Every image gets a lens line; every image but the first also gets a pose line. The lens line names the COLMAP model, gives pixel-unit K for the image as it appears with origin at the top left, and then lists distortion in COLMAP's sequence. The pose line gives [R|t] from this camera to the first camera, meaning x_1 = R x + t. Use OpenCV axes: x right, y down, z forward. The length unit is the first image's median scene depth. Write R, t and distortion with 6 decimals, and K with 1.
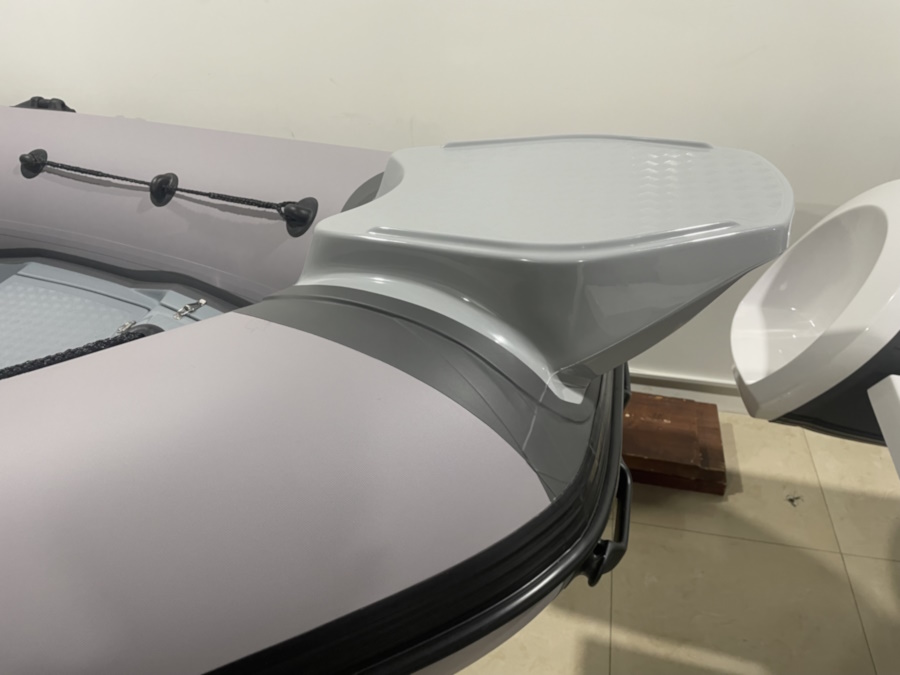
lens RADIAL K [[687.9, 0, 456.2], [0, 687.9, 335.2], [0, 0, 1]] dist [0.077118, -0.099885]
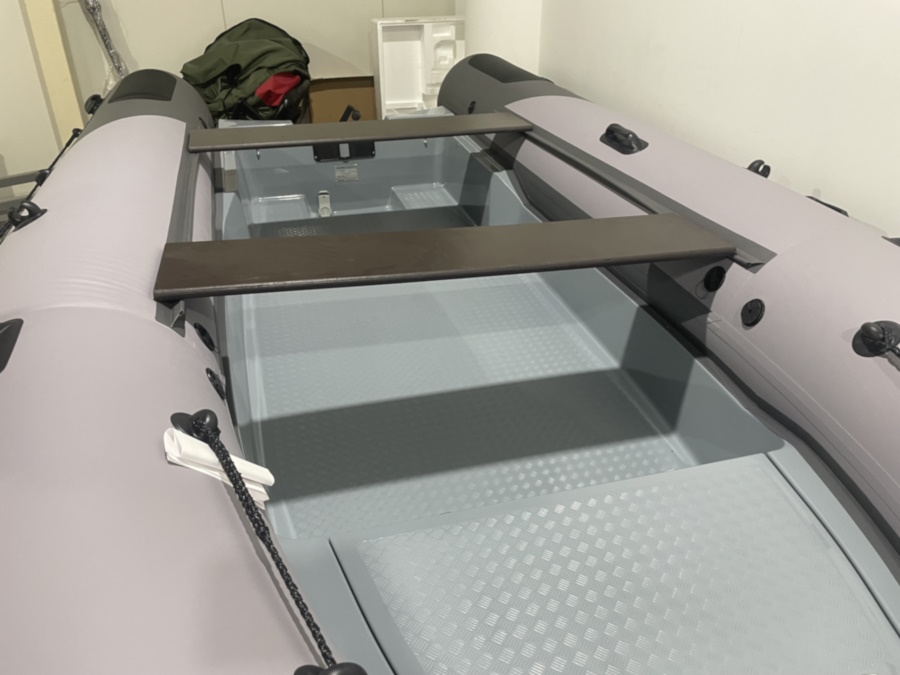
lens RADIAL K [[687.9, 0, 441.9], [0, 687.9, 328.9], [0, 0, 1]] dist [0.077118, -0.099885]
pose [[0.470712, 0.431369, -0.769644, -0.305519], [-0.491006, 0.852840, 0.177700, -0.182492], [0.733037, 0.294254, 0.613246, 0.273689]]
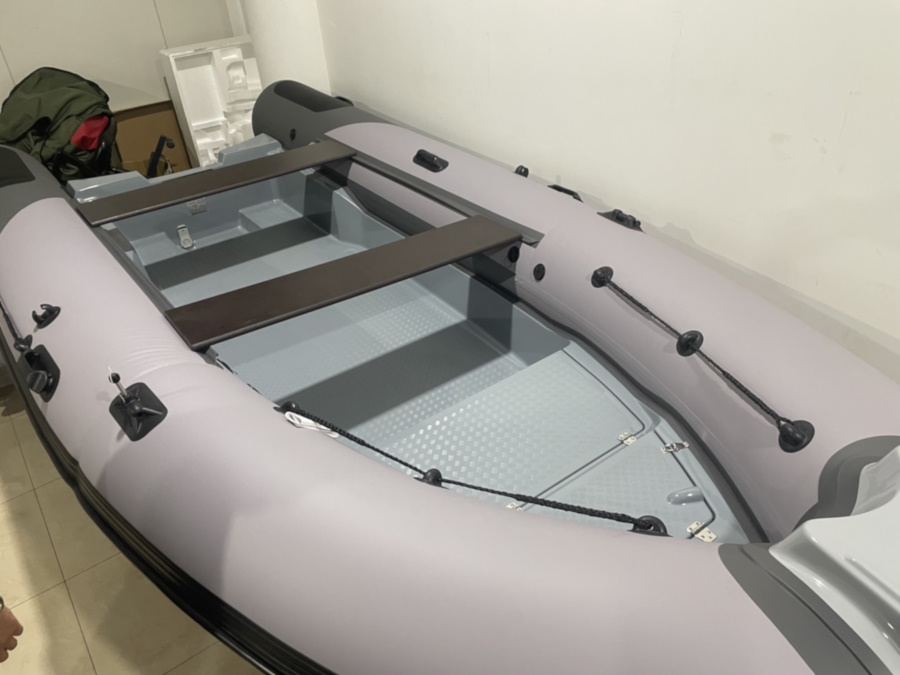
lens RADIAL K [[687.9, 0, 452.9], [0, 687.9, 339.8], [0, 0, 1]] dist [0.077118, -0.099885]
pose [[0.758248, 0.336259, -0.558560, -0.045894], [-0.321333, 0.938195, 0.128593, -0.235172], [0.567279, 0.081979, 0.819435, -0.263169]]
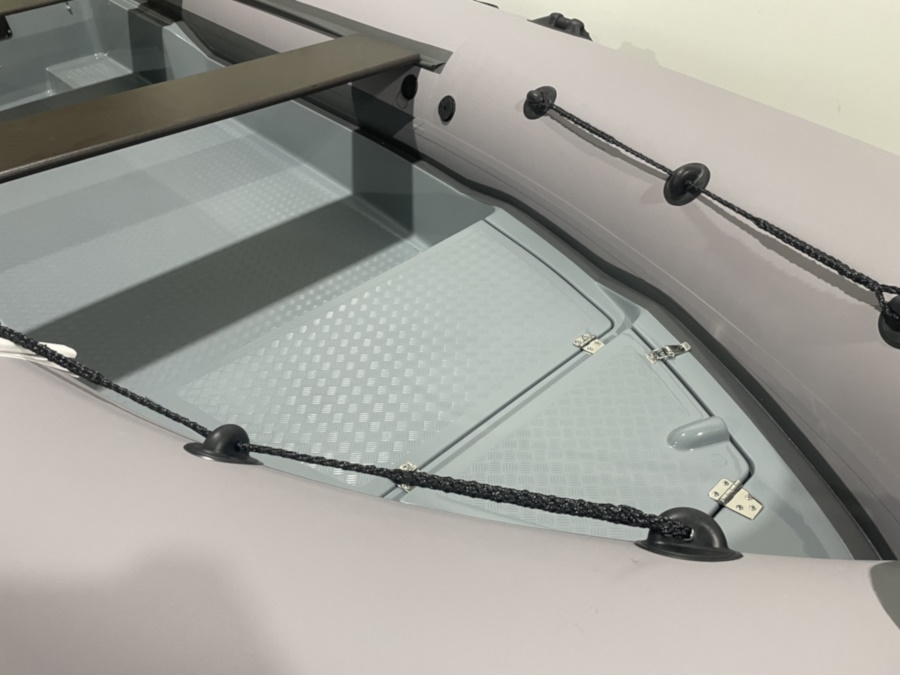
lens RADIAL K [[687.9, 0, 450.0], [0, 687.9, 338.5], [0, 0, 1]] dist [0.077118, -0.099885]
pose [[0.825480, 0.357847, -0.436496, -0.234325], [-0.294687, 0.932808, 0.207435, -0.130217], [0.481397, -0.042604, 0.875467, 0.188952]]
